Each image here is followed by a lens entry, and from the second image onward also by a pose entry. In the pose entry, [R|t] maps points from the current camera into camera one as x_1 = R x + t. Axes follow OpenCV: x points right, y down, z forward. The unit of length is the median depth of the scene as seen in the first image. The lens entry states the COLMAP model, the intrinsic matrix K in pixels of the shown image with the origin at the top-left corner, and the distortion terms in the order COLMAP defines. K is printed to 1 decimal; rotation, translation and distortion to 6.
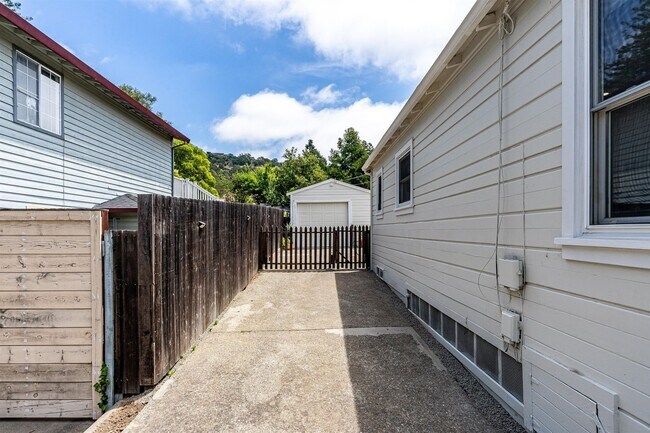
lens RADIAL K [[324.3, 0, 322.6], [0, 324.3, 219.0], [0, 0, 1]] dist [-0.002152, 0.000570]
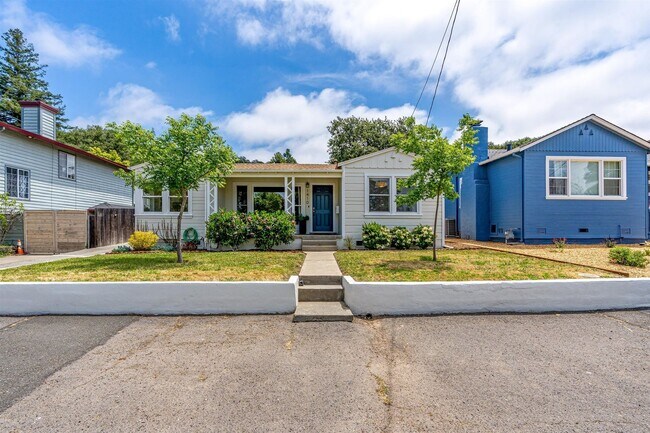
lens RADIAL K [[324.3, 0, 327.6], [0, 324.3, 219.4], [0, 0, 1]] dist [-0.002152, 0.000570]
pose [[0.999898, 0.012673, 0.006575, 0.337575], [-0.012658, 0.999917, -0.002432, 0.007879], [-0.006605, 0.002348, 0.999975, -0.453358]]
